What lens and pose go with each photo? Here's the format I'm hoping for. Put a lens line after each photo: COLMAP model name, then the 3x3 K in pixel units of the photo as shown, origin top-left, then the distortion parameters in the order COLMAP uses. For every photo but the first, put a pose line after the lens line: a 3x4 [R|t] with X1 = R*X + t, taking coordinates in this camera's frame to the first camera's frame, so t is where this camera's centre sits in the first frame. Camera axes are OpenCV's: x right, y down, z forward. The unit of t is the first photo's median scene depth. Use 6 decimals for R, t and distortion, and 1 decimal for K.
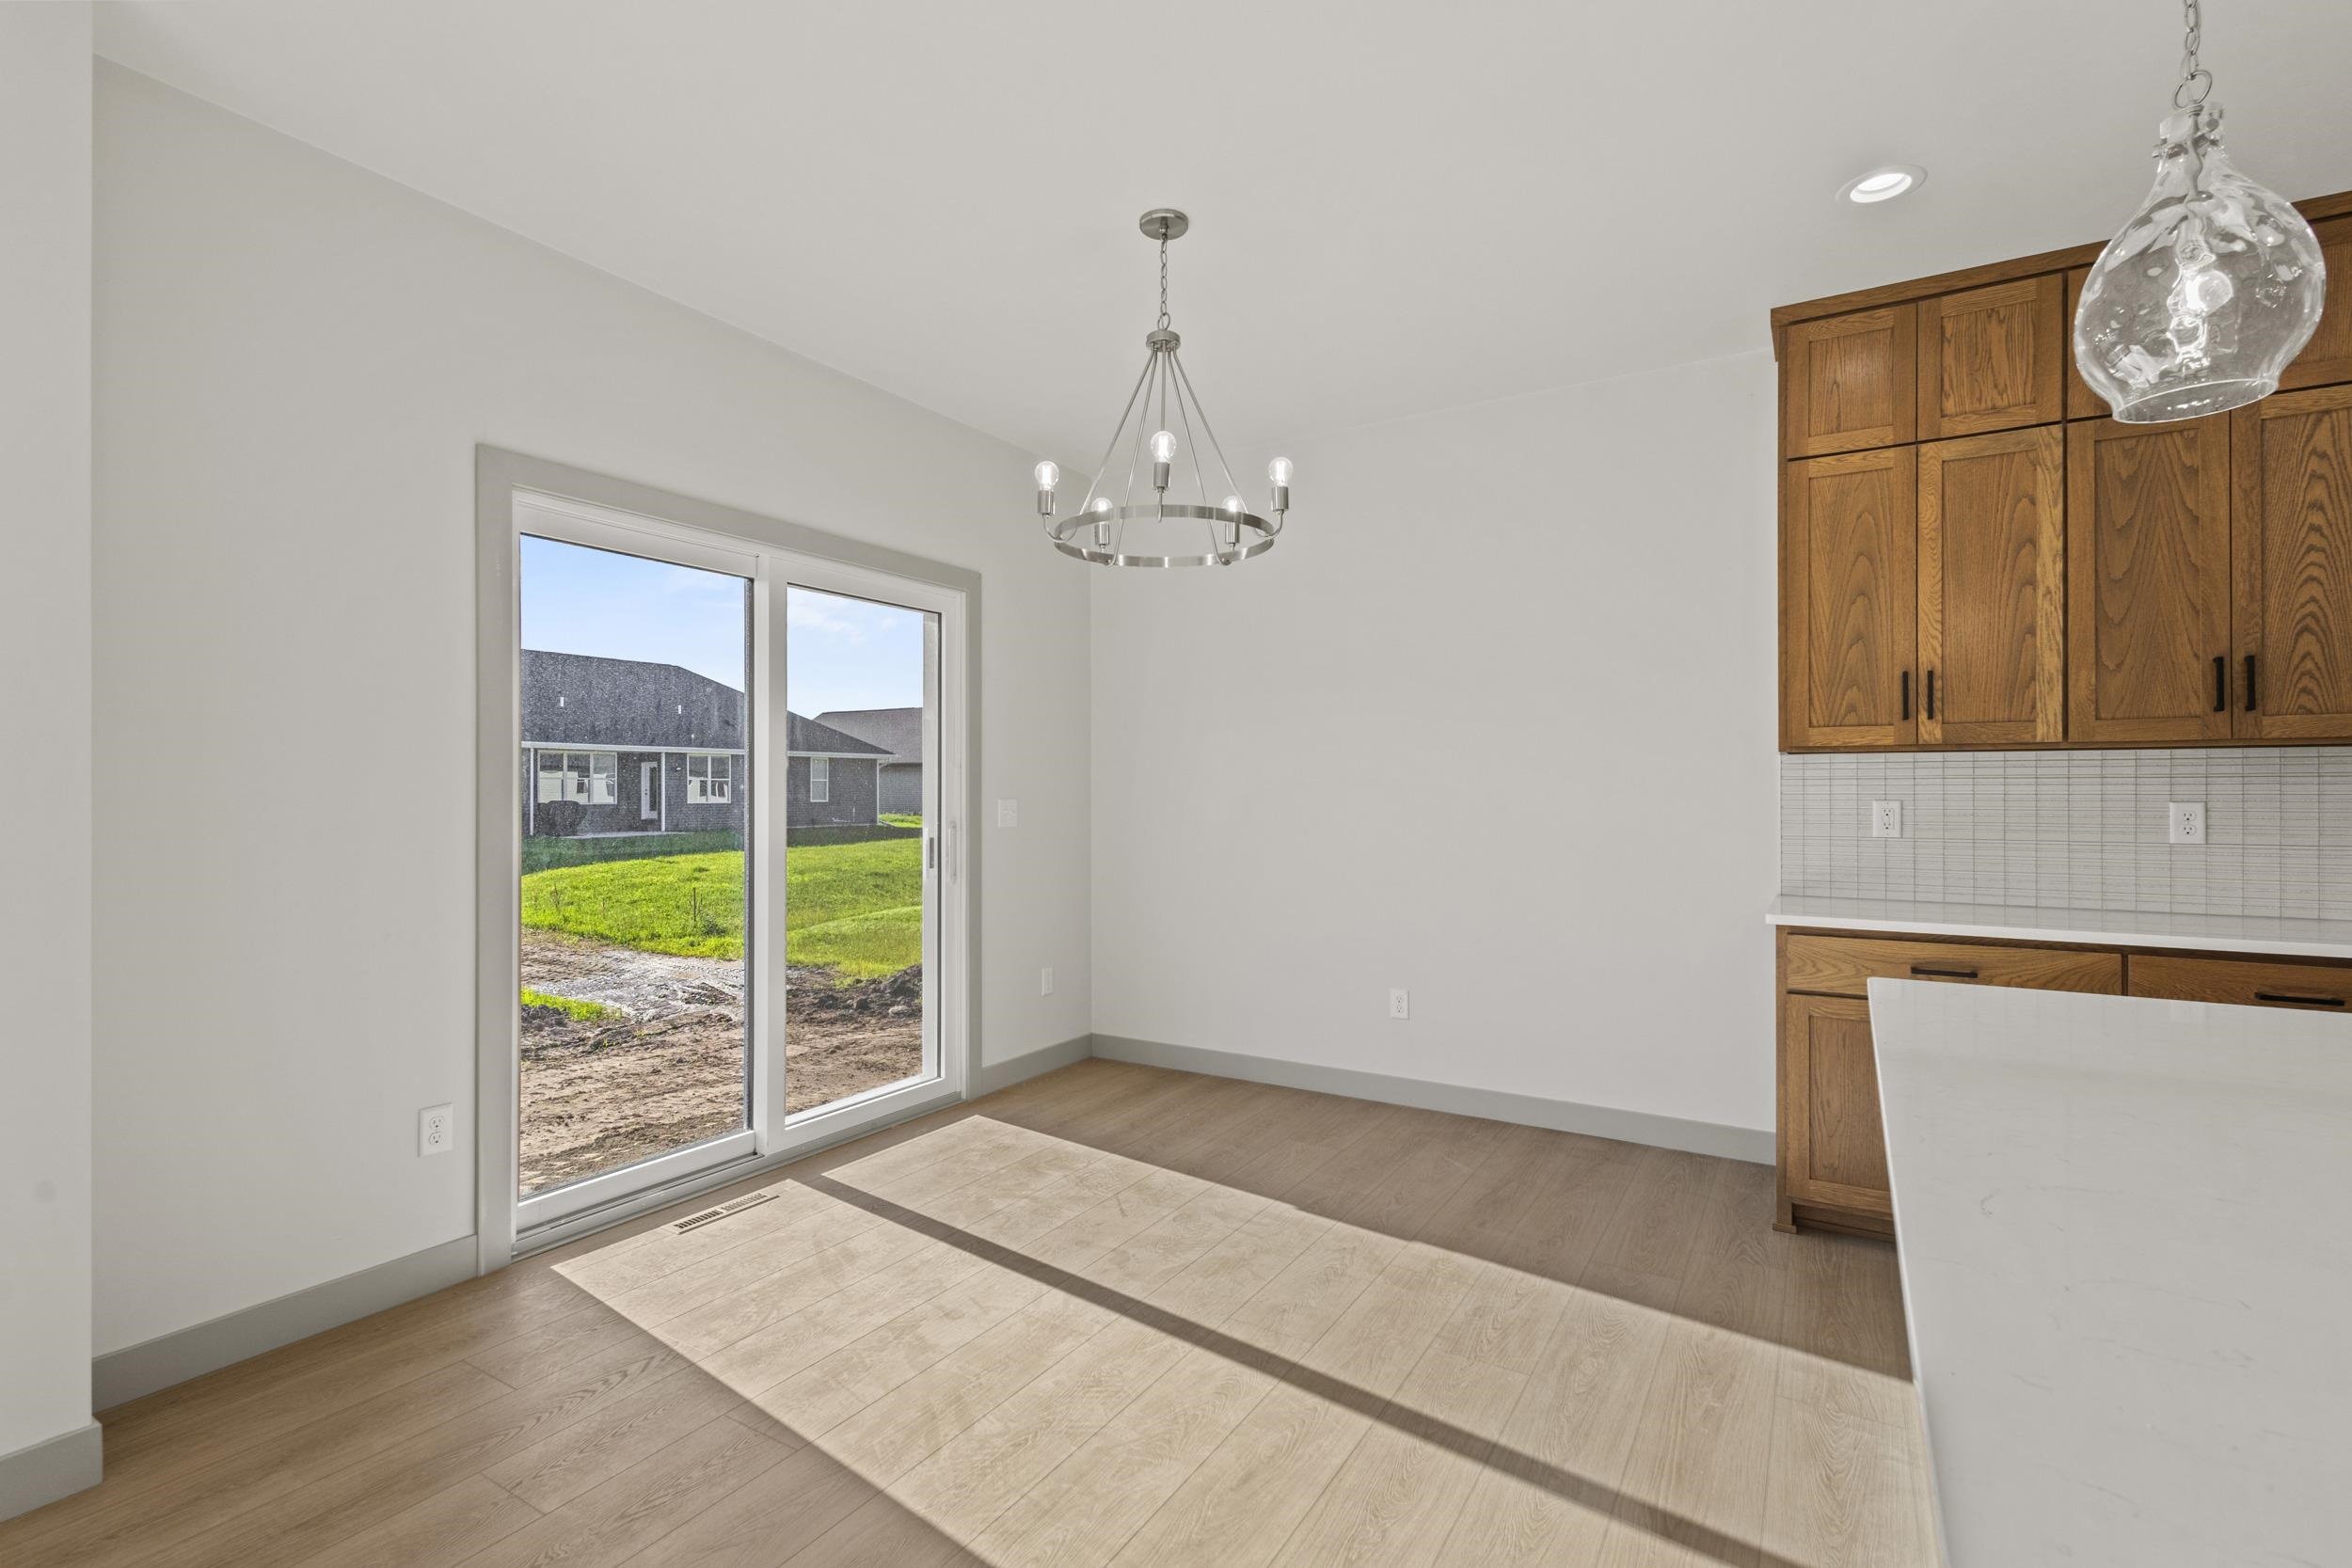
lens RADIAL K [[1073.3, 0, 1168.0], [0, 1073.3, 788.9], [0, 0, 1]] dist [-0.000229, -0.000865]
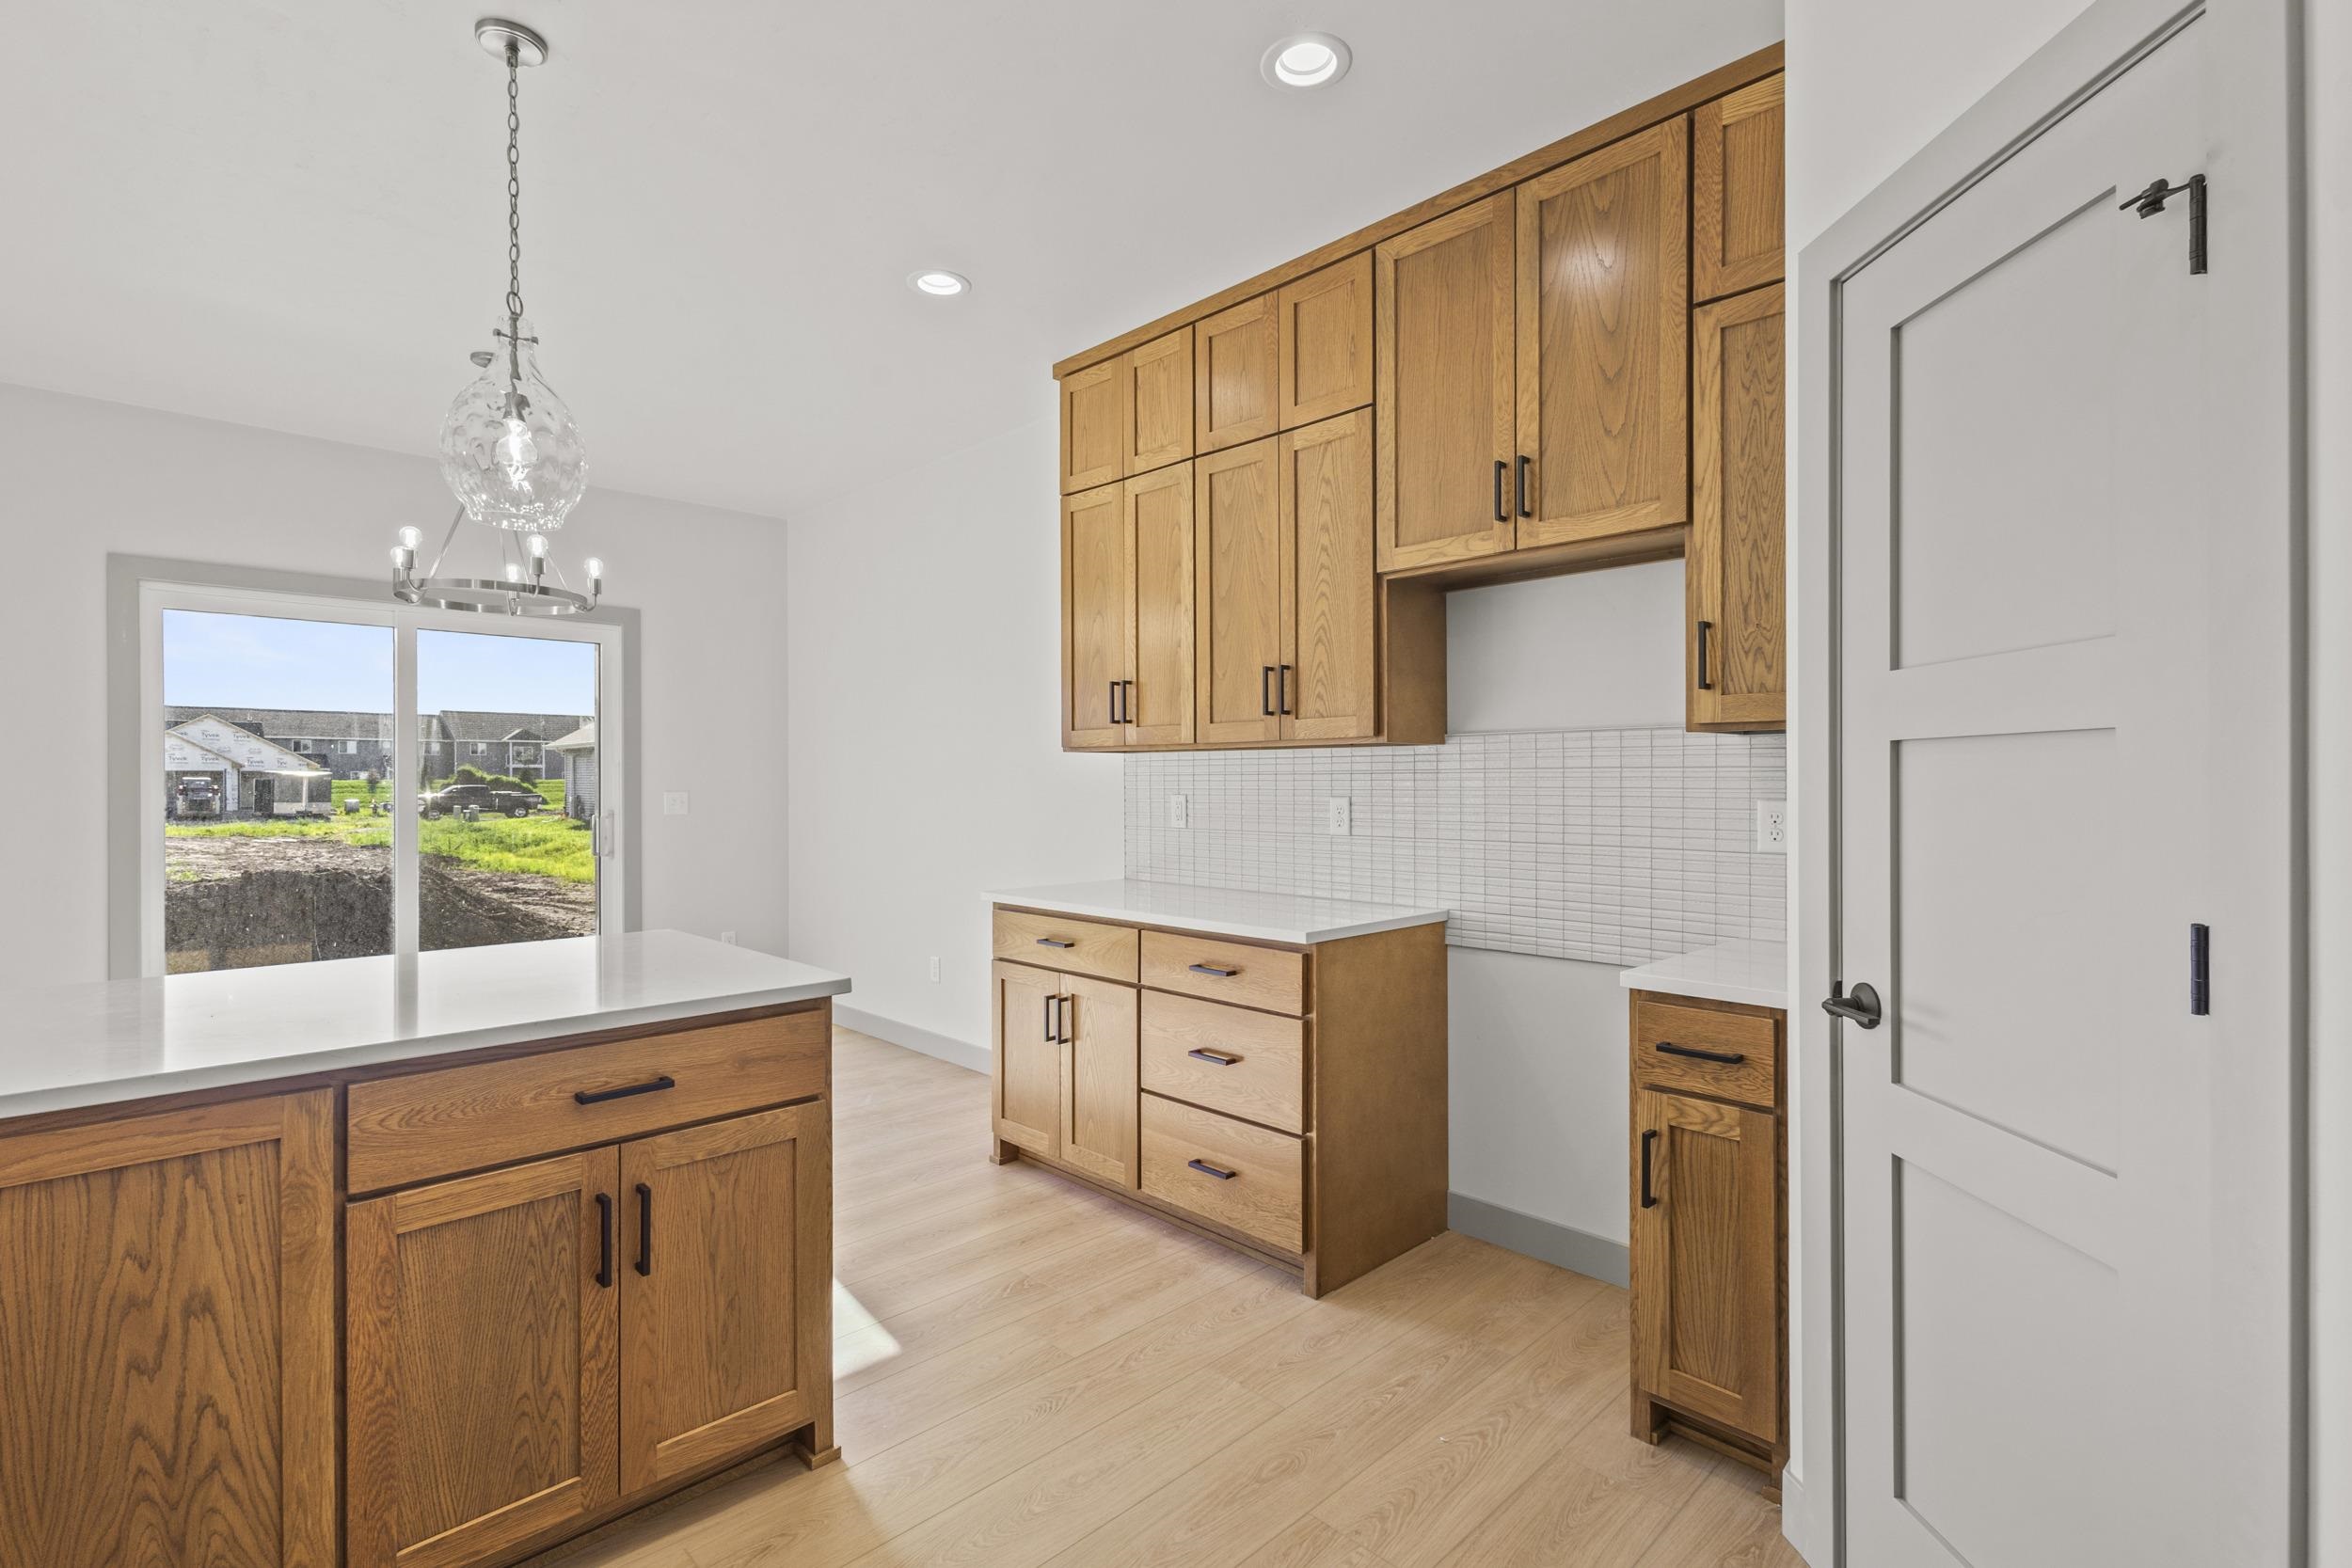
lens RADIAL K [[1085.7, 0, 1176.0], [0, 1085.7, 784.0], [0, 0, 1]] dist [-0.001916, -0.000043]
pose [[0.972621, -0.001564, -0.232393, 1.061352], [0.003112, 0.999975, 0.006292, -0.008024], [0.232377, -0.006842, 0.972602, -0.108032]]
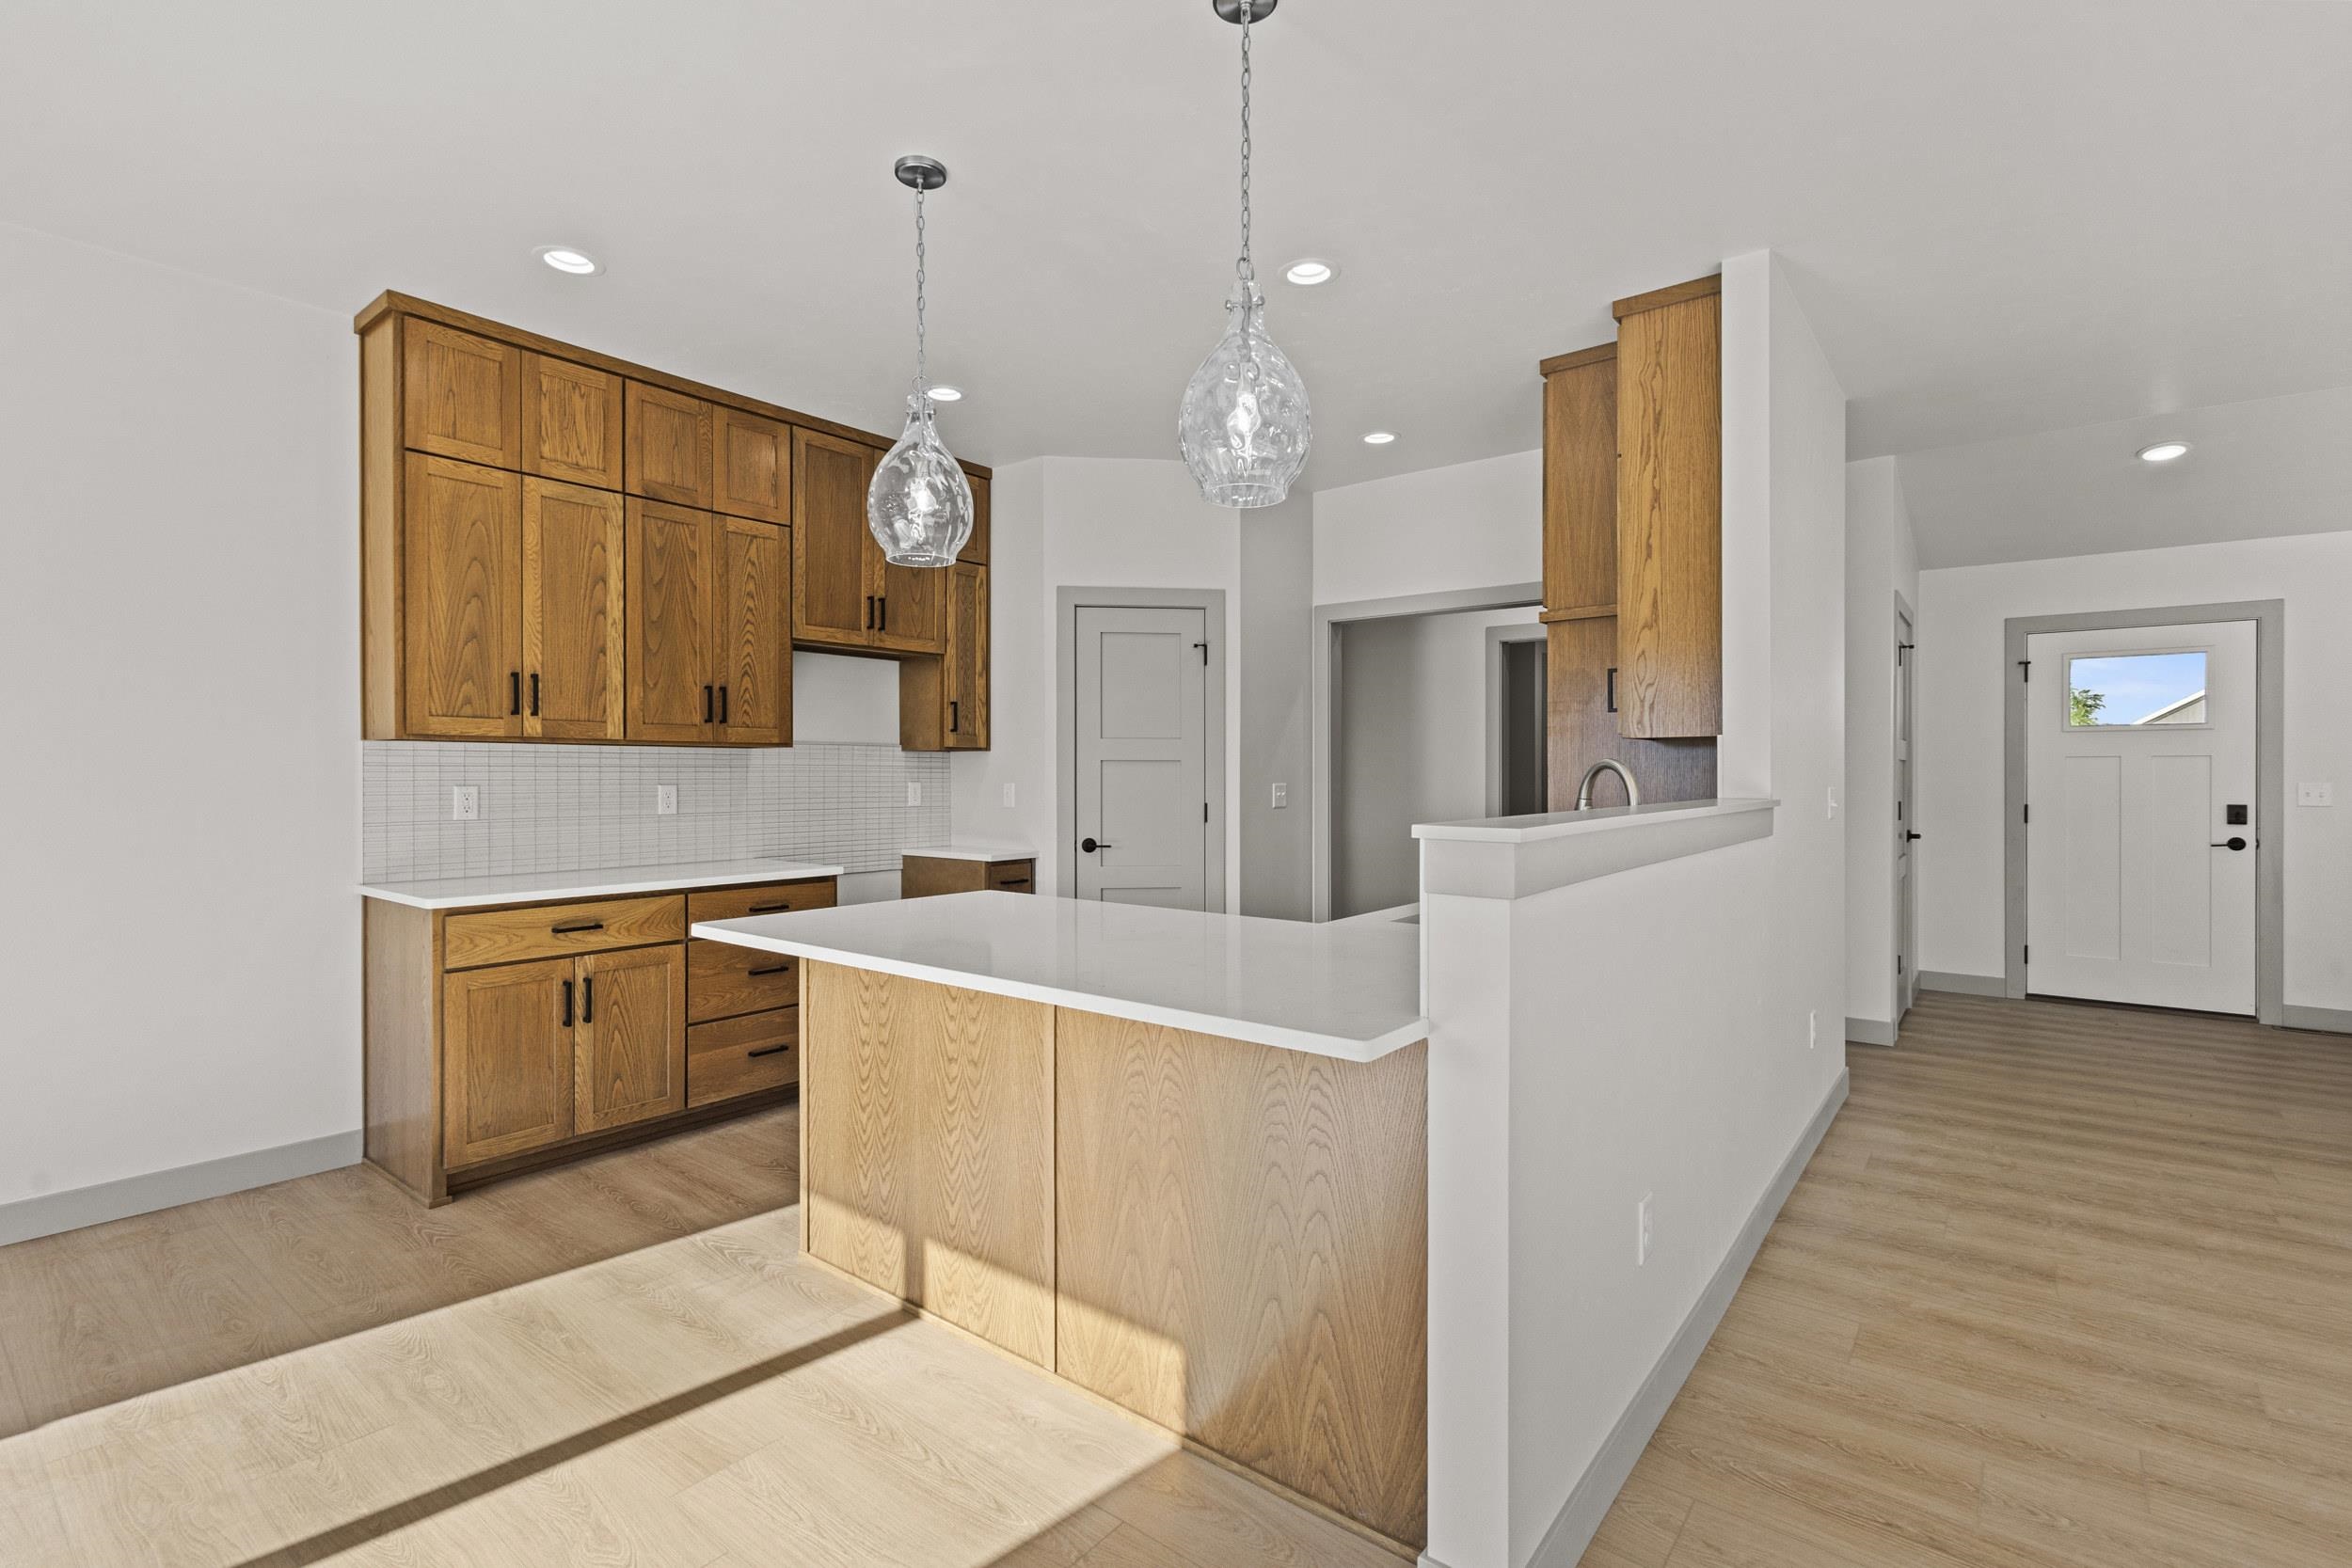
lens RADIAL K [[1075.0, 0, 1169.8], [0, 1075.0, 781.1], [0, 0, 1]] dist [-0.001561, -0.000081]
pose [[0.109470, -0.005937, 0.993972, -0.381540], [-0.000448, 0.999982, 0.006022, -0.001455], [-0.993990, -0.001104, 0.109466, 0.195929]]
